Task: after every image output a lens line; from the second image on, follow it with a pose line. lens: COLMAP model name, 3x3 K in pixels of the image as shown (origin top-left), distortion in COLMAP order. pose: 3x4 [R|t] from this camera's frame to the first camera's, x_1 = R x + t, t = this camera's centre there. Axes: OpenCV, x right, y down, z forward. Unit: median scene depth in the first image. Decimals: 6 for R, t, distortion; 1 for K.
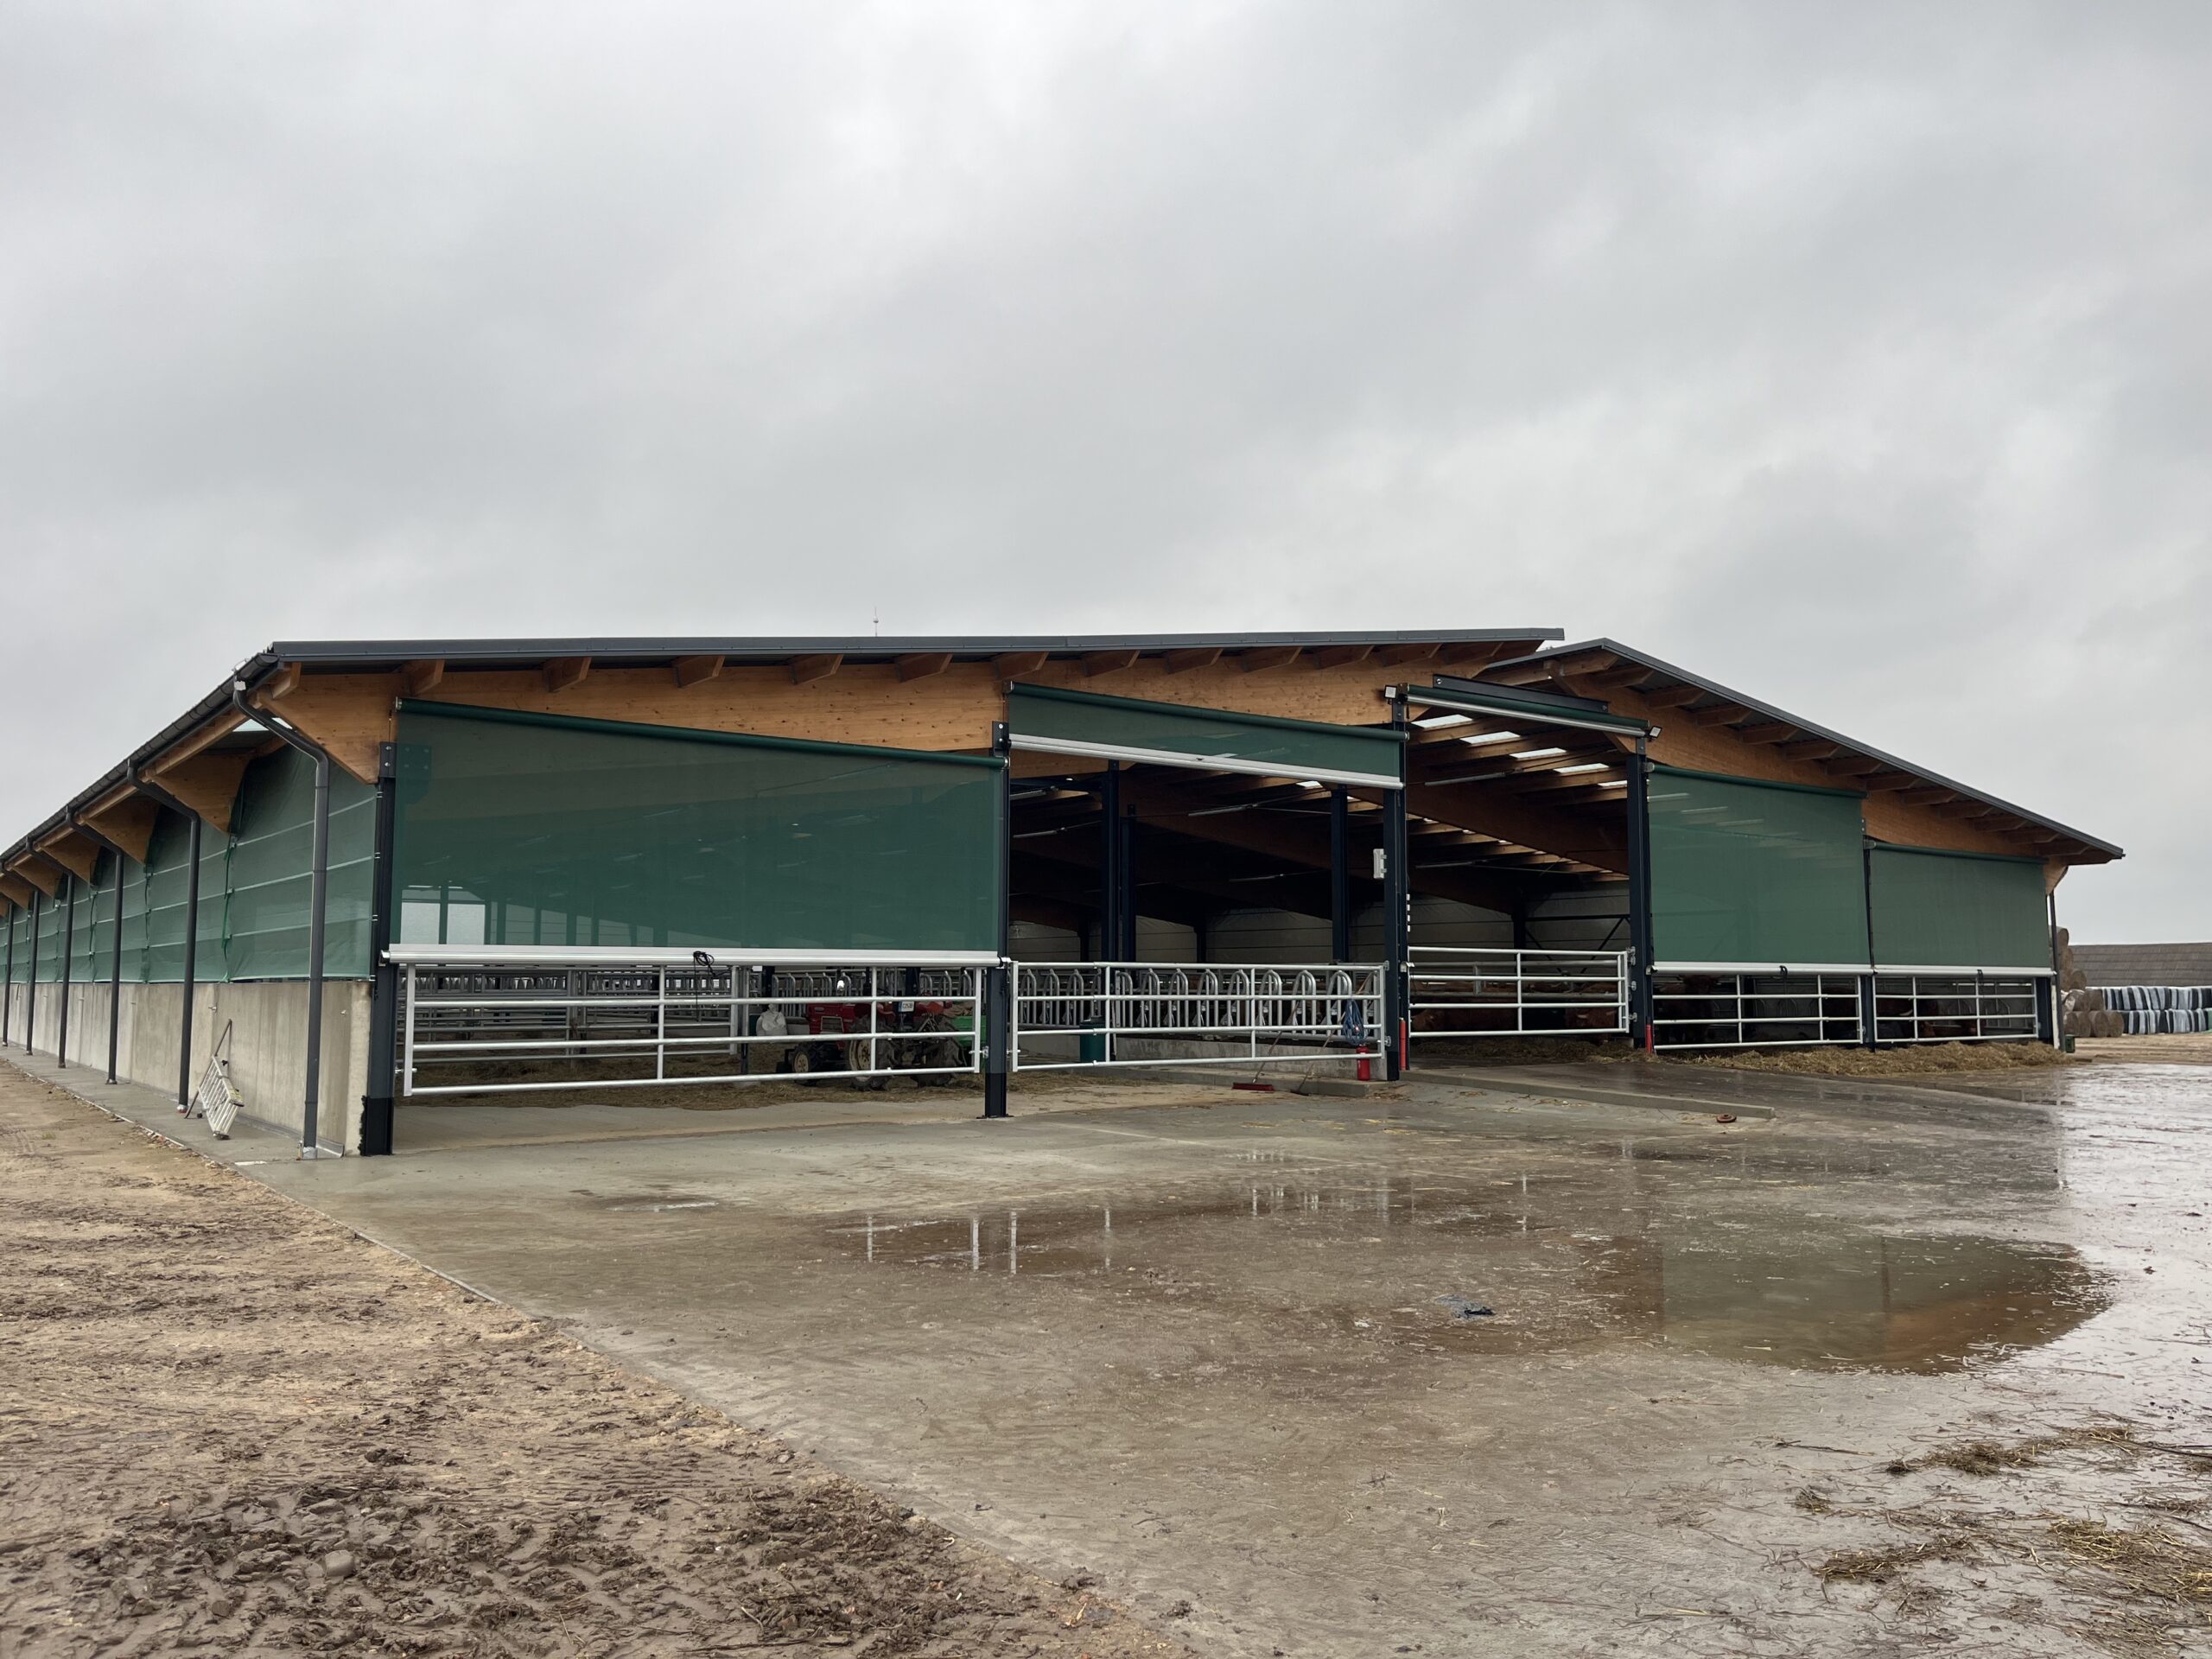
lens RADIAL K [[1698.2, 0, 1107.2], [0, 1698.2, 810.9], [0, 0, 1]] dist [0.043252, -0.059415]
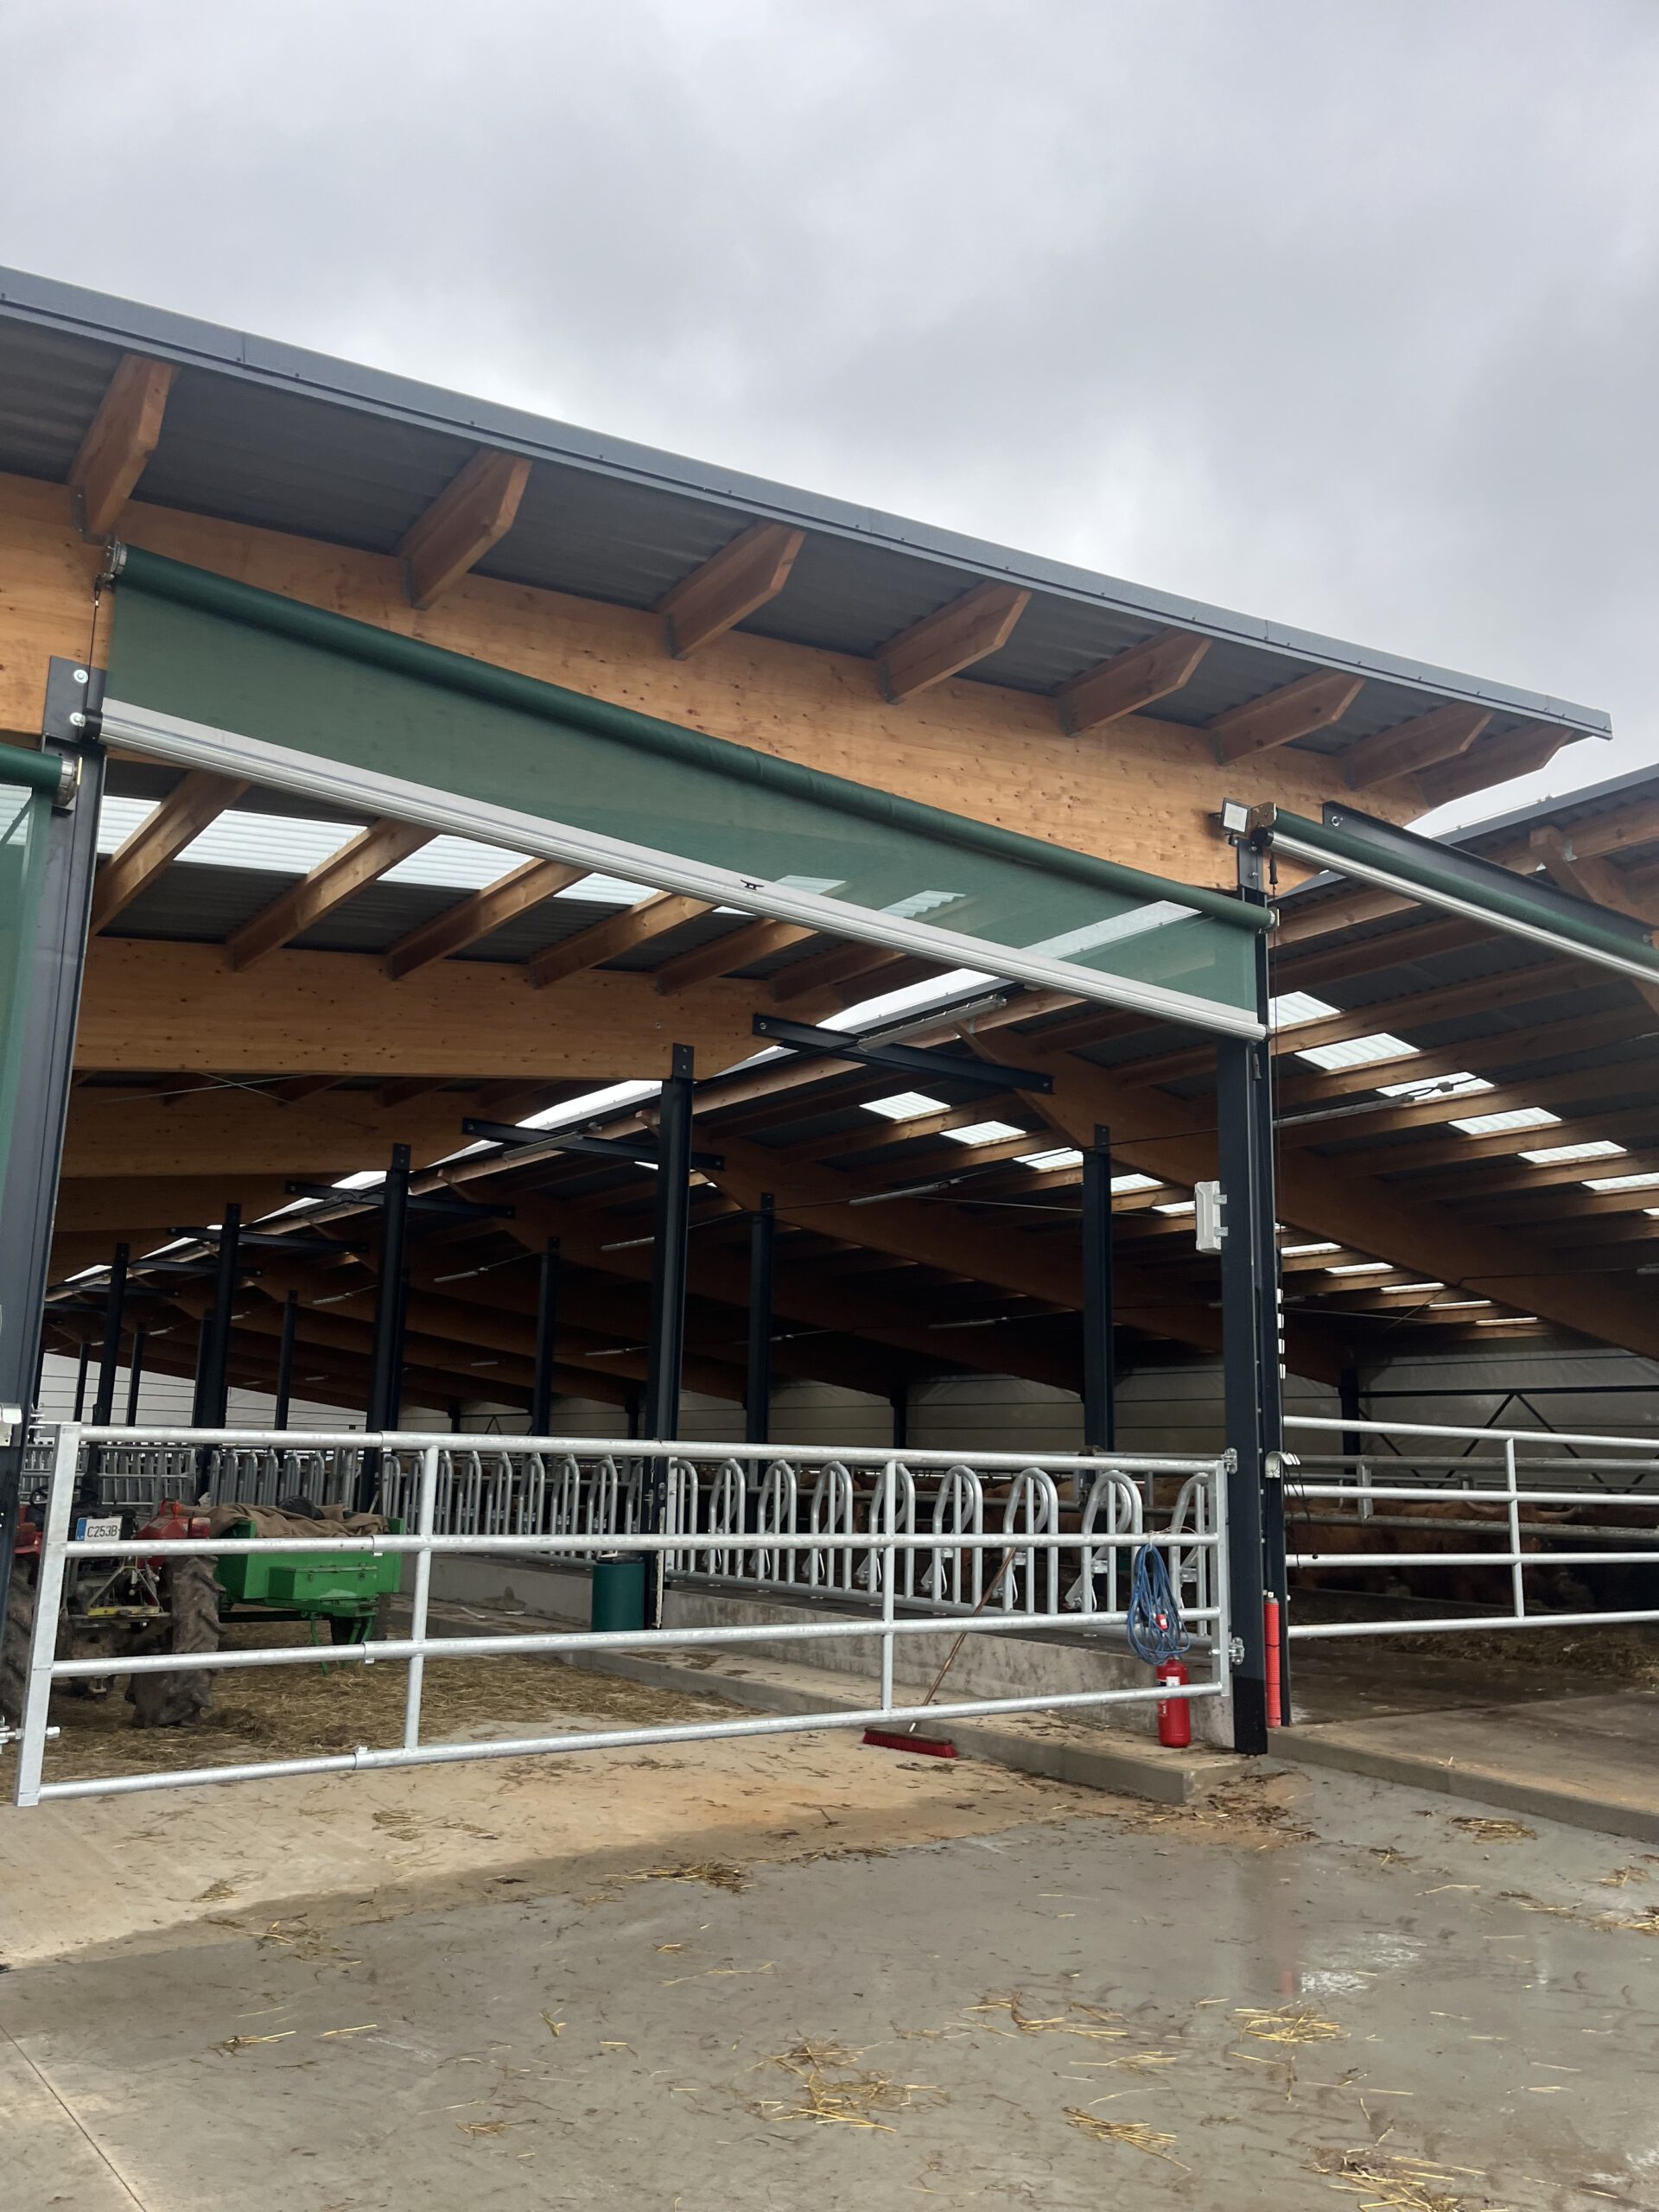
lens RADIAL K [[1698.2, 0, 826.4], [0, 1698.2, 1119.3], [0, 0, 1]] dist [0.043252, -0.059415]
pose [[0.999741, 0.018908, -0.012626, 0.070194], [-0.020088, 0.994683, -0.101006, 0.052404], [0.010649, 0.101234, 0.994806, 0.580053]]
